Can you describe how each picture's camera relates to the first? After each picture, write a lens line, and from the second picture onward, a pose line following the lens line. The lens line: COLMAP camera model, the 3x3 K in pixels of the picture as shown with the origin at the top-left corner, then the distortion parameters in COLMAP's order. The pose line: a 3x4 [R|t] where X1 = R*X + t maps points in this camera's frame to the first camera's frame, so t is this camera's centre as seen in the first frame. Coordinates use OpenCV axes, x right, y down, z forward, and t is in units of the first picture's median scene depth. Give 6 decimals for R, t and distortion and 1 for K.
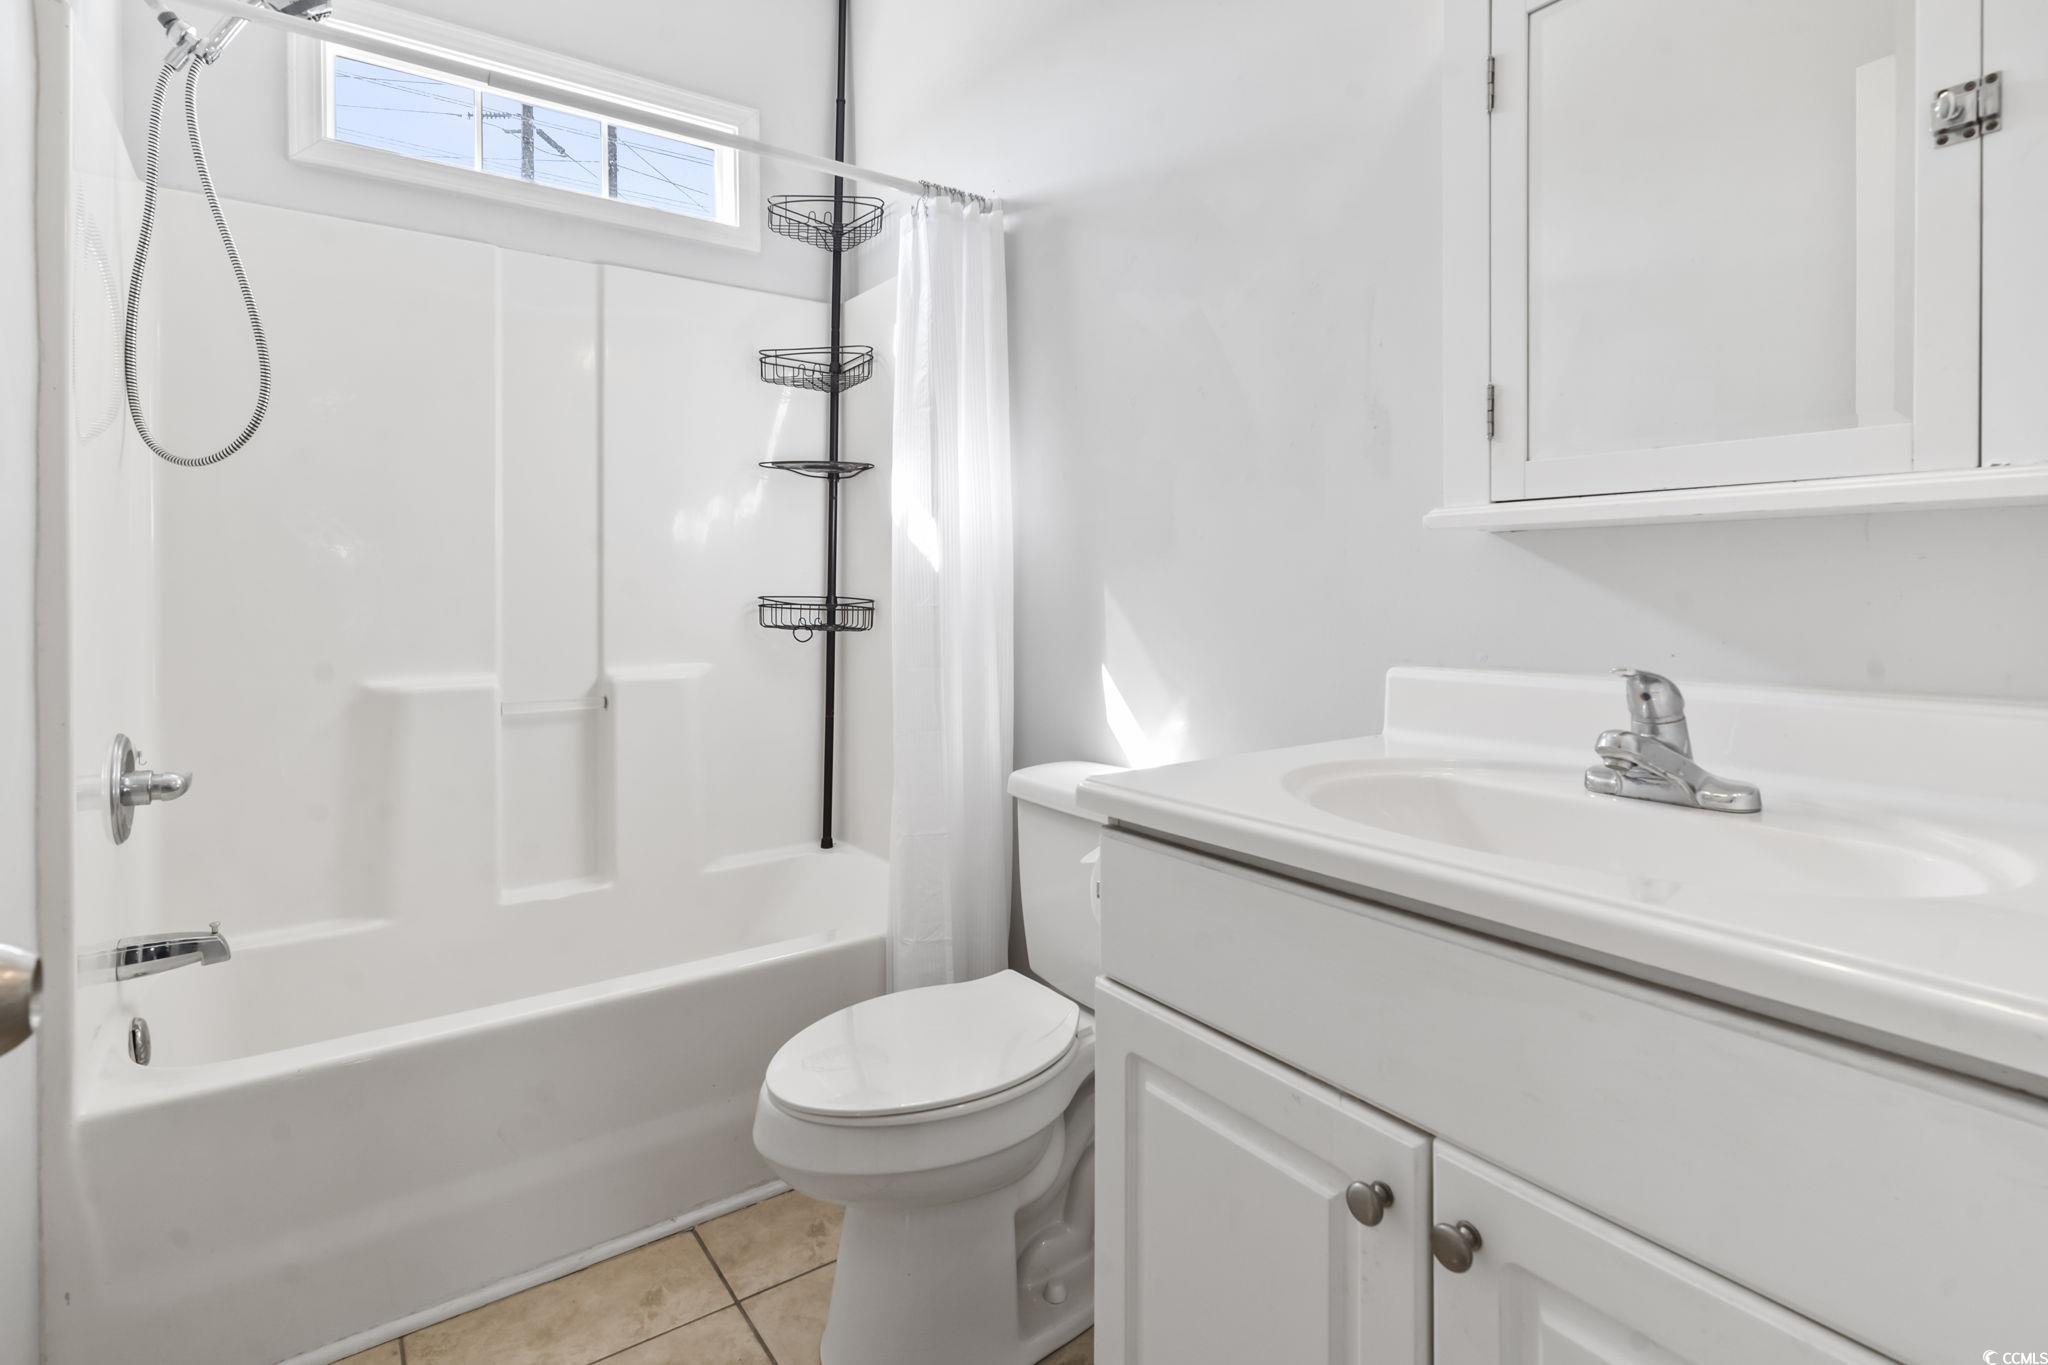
lens RADIAL K [[1010.7, 0, 1020.4], [0, 1010.7, 587.6], [0, 0, 1]] dist [-0.000408, -0.001022]
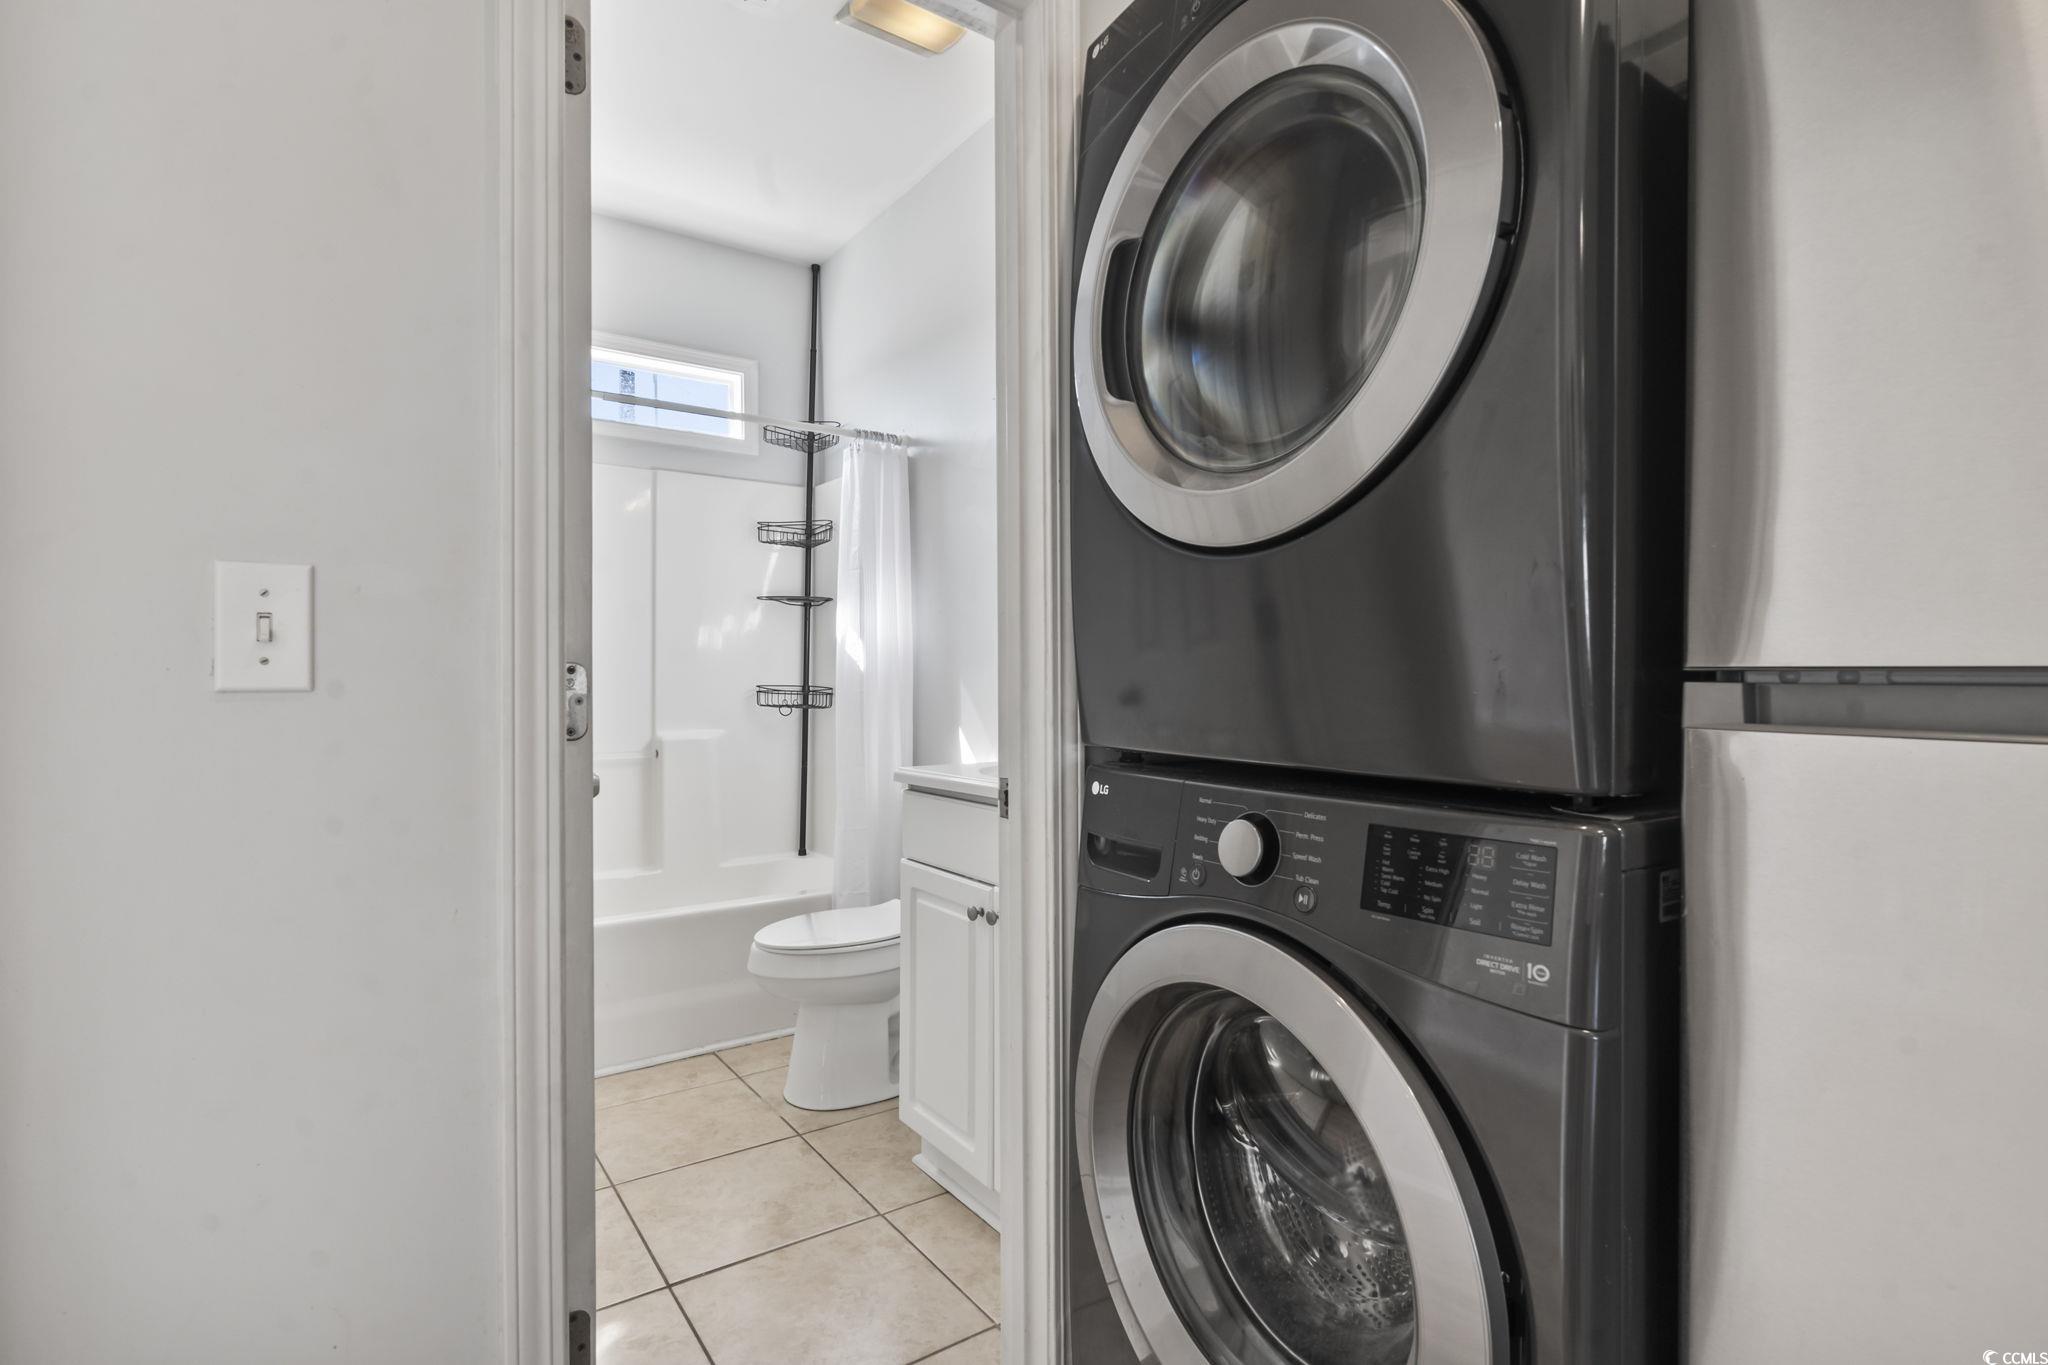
lens RADIAL K [[988.2, 0, 1010.4], [0, 988.2, 674.4], [0, 0, 1]] dist [-0.000676, -0.000181]
pose [[0.999905, 0.001425, -0.013715, 0.166236], [-0.001495, 0.999986, -0.005118, -0.000915], [0.013708, 0.005138, 0.999893, -0.557661]]
